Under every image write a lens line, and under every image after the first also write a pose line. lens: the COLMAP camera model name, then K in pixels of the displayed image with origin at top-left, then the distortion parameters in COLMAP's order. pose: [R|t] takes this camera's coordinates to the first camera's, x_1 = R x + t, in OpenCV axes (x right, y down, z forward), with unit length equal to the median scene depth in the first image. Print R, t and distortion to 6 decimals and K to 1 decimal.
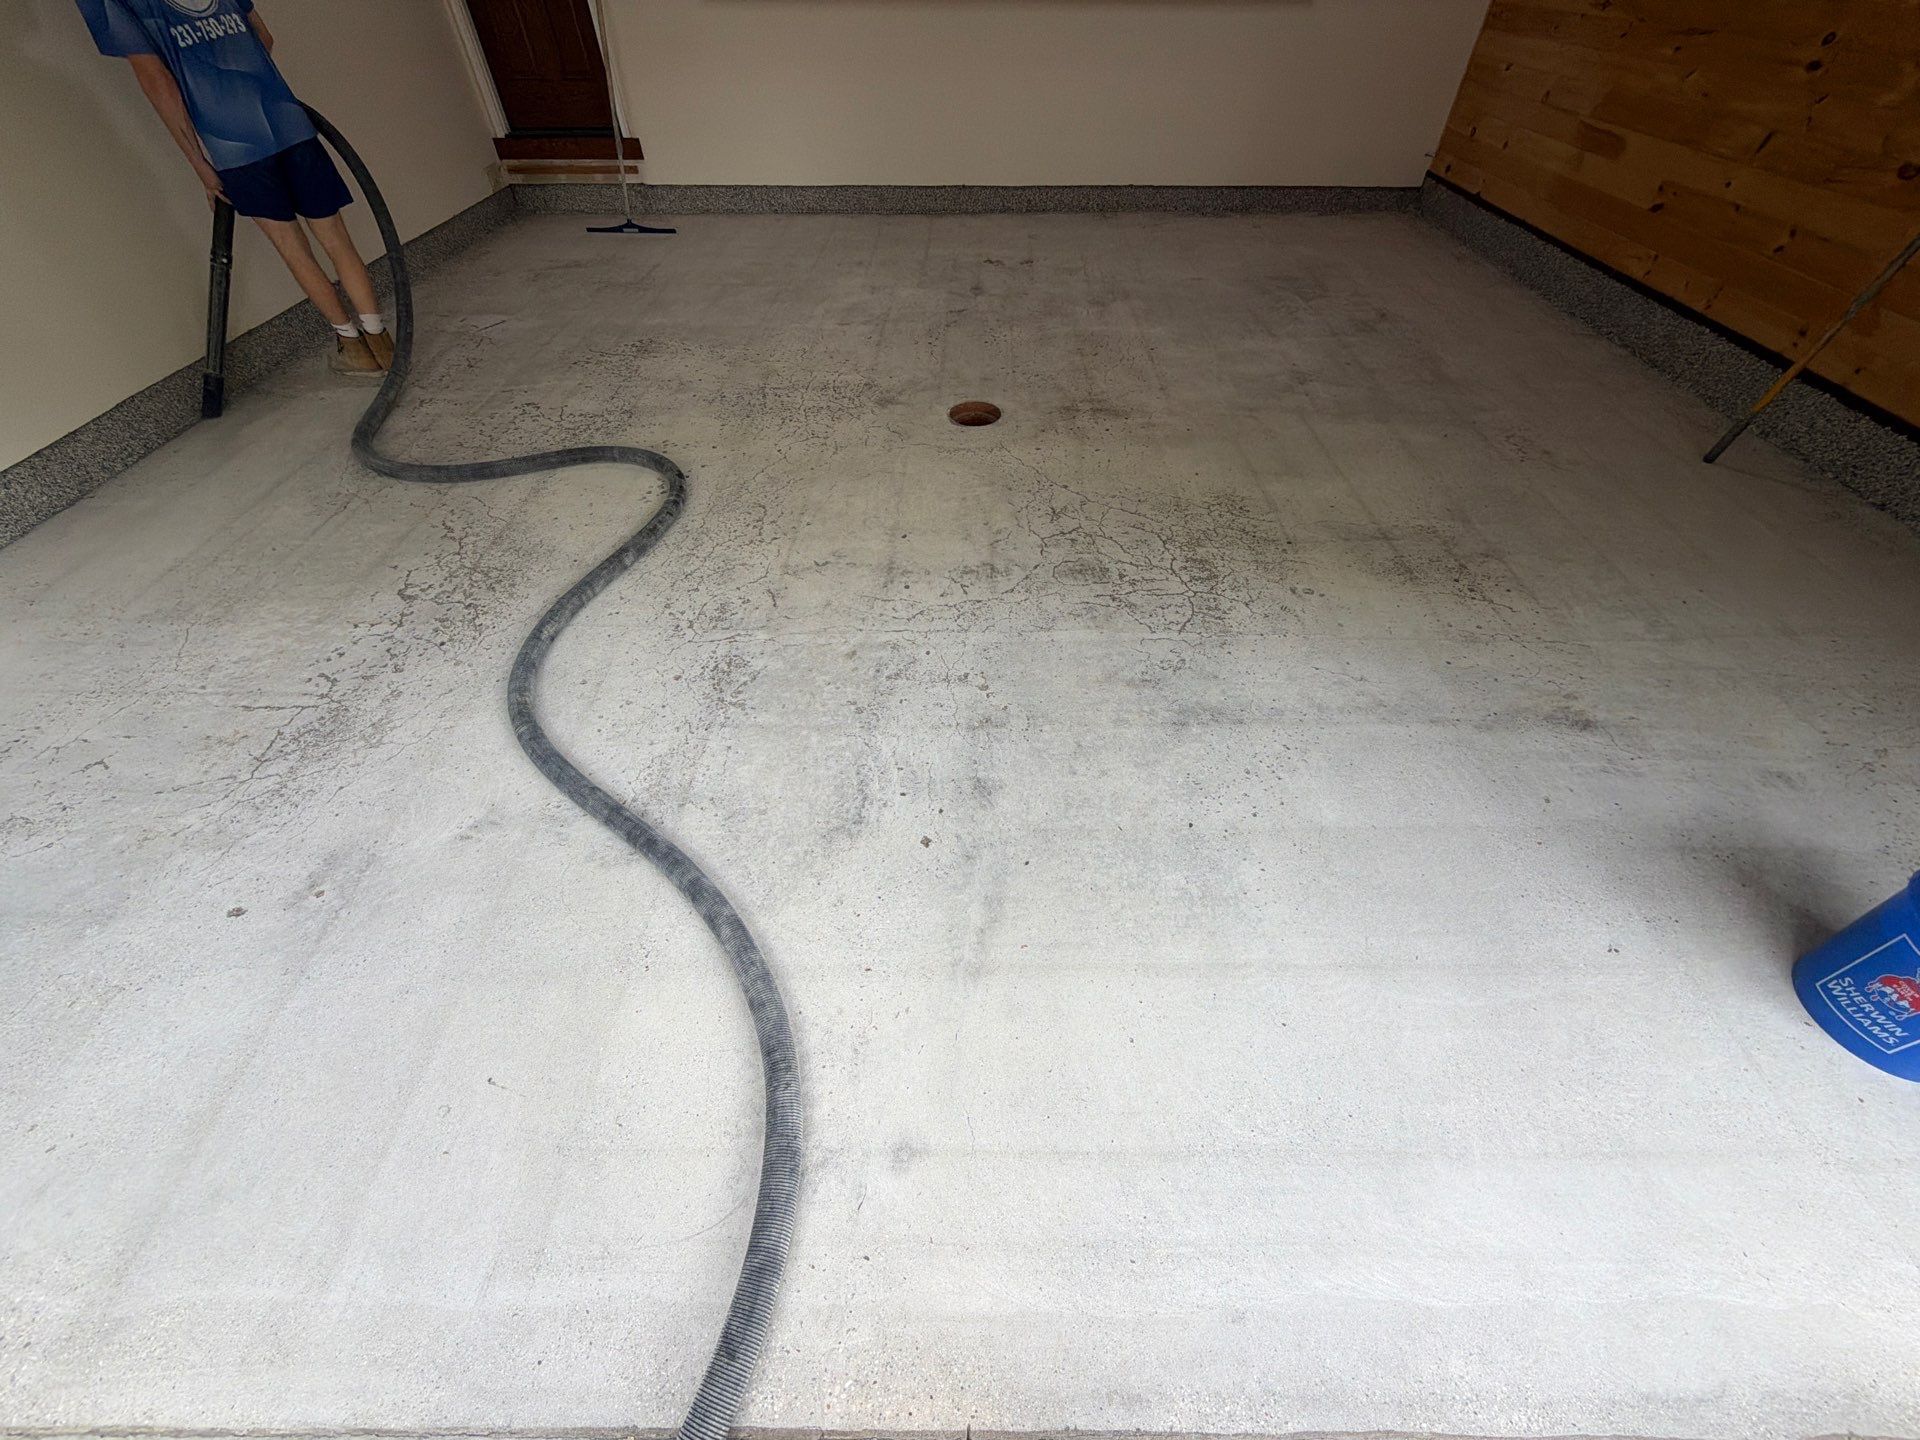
lens RADIAL K [[766.6, 0, 958.5], [0, 766.6, 718.5], [0, 0, 1]] dist [0.000660, 0.000444]
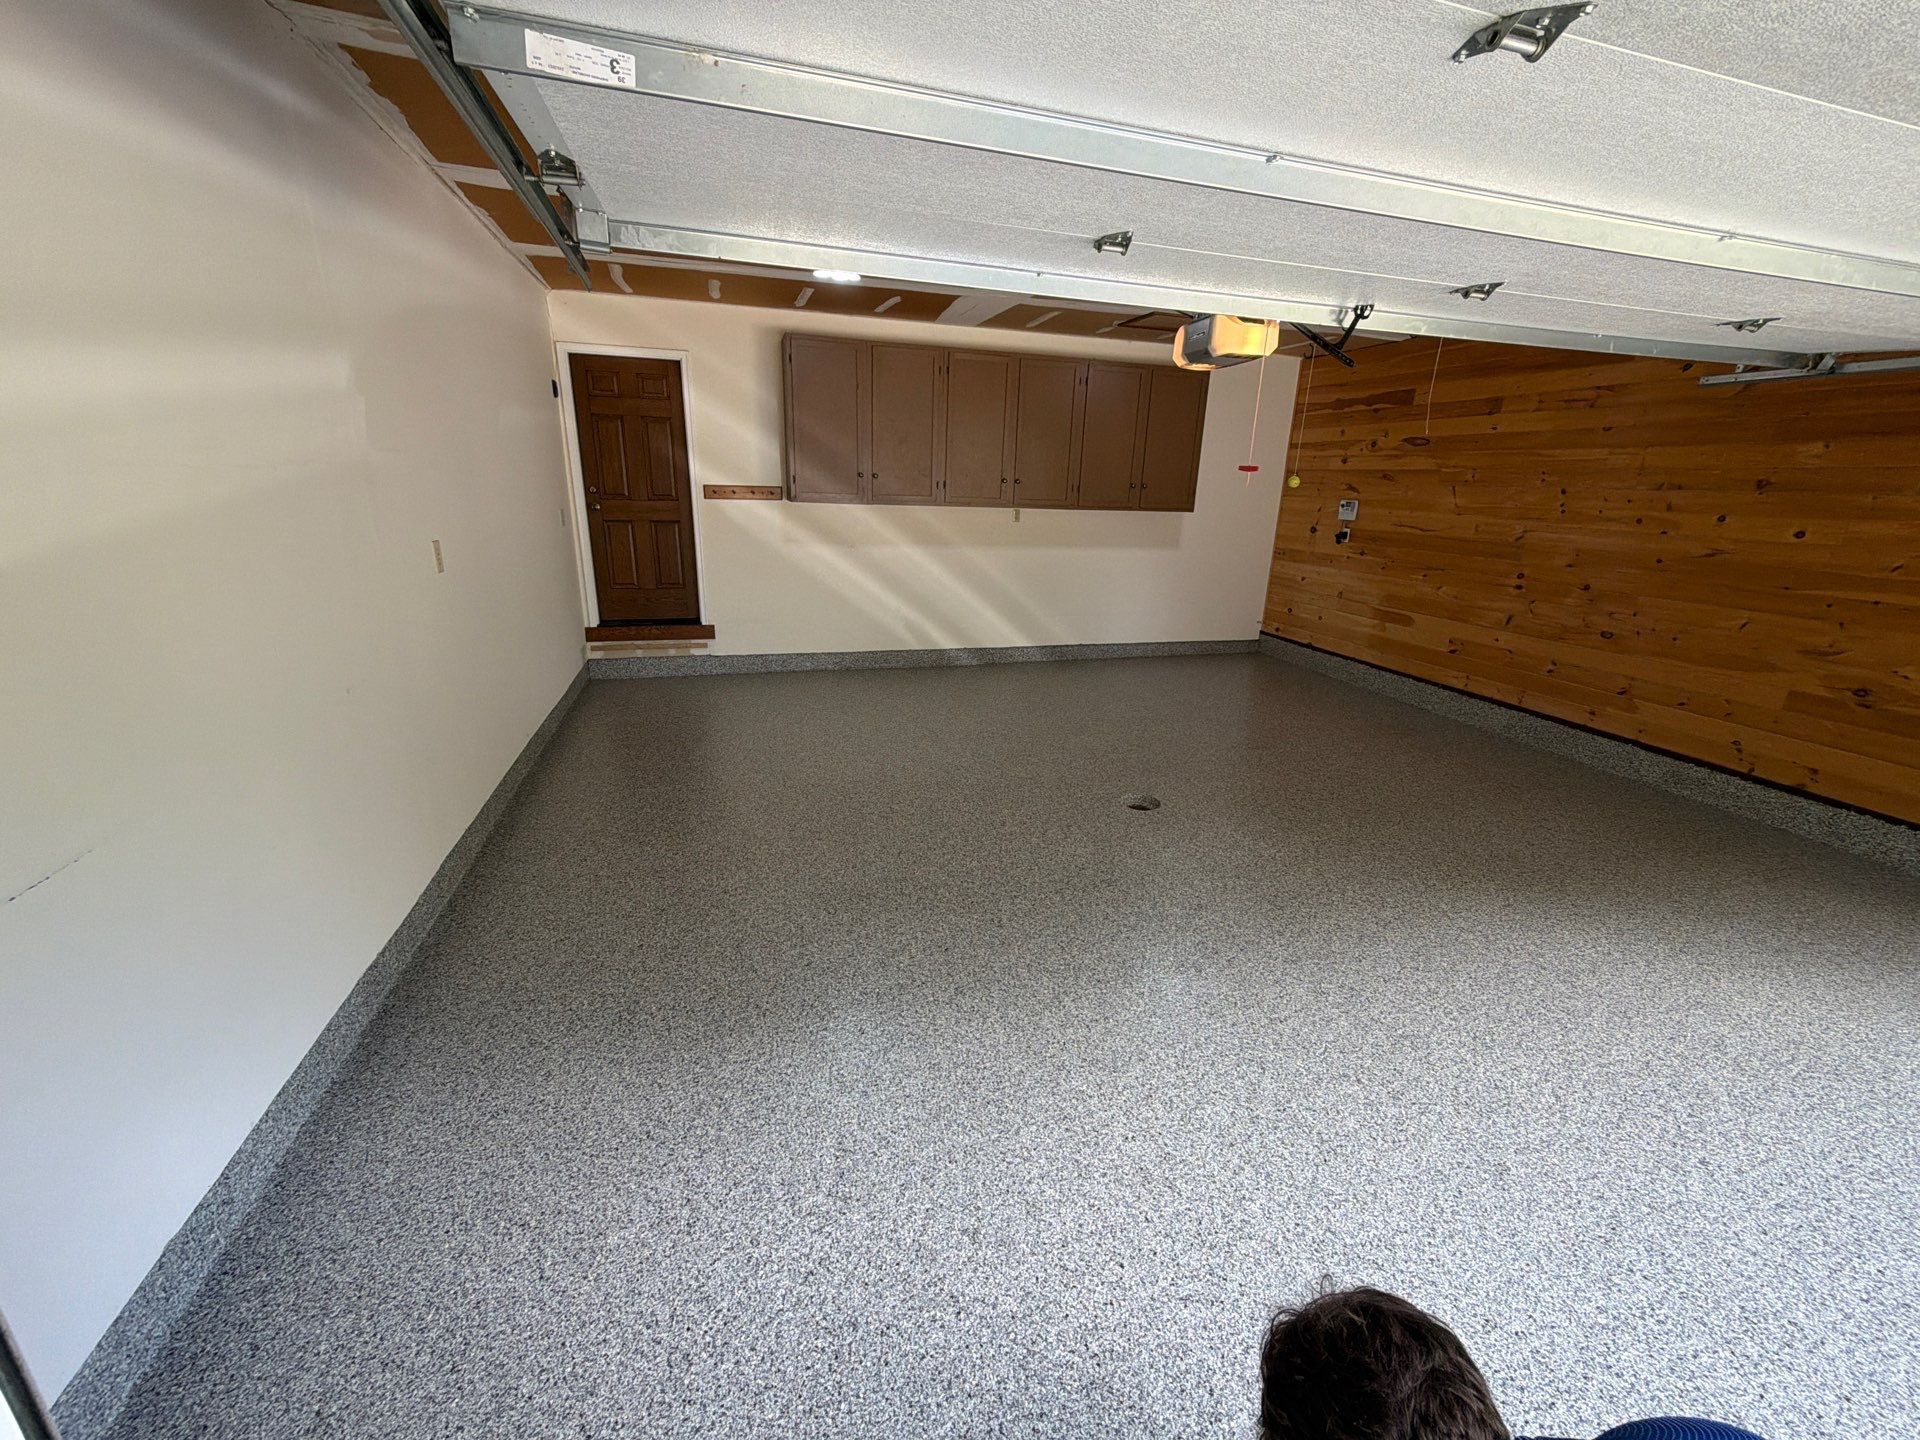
lens RADIAL K [[766.6, 0, 958.5], [0, 766.6, 718.7], [0, 0, 1]] dist [0.000660, 0.000444]
pose [[0.957547, -0.056706, 0.282646, -0.523540], [0.184225, 0.874503, -0.448671, 0.003147], [-0.221733, 0.481694, 0.847824, -0.080661]]
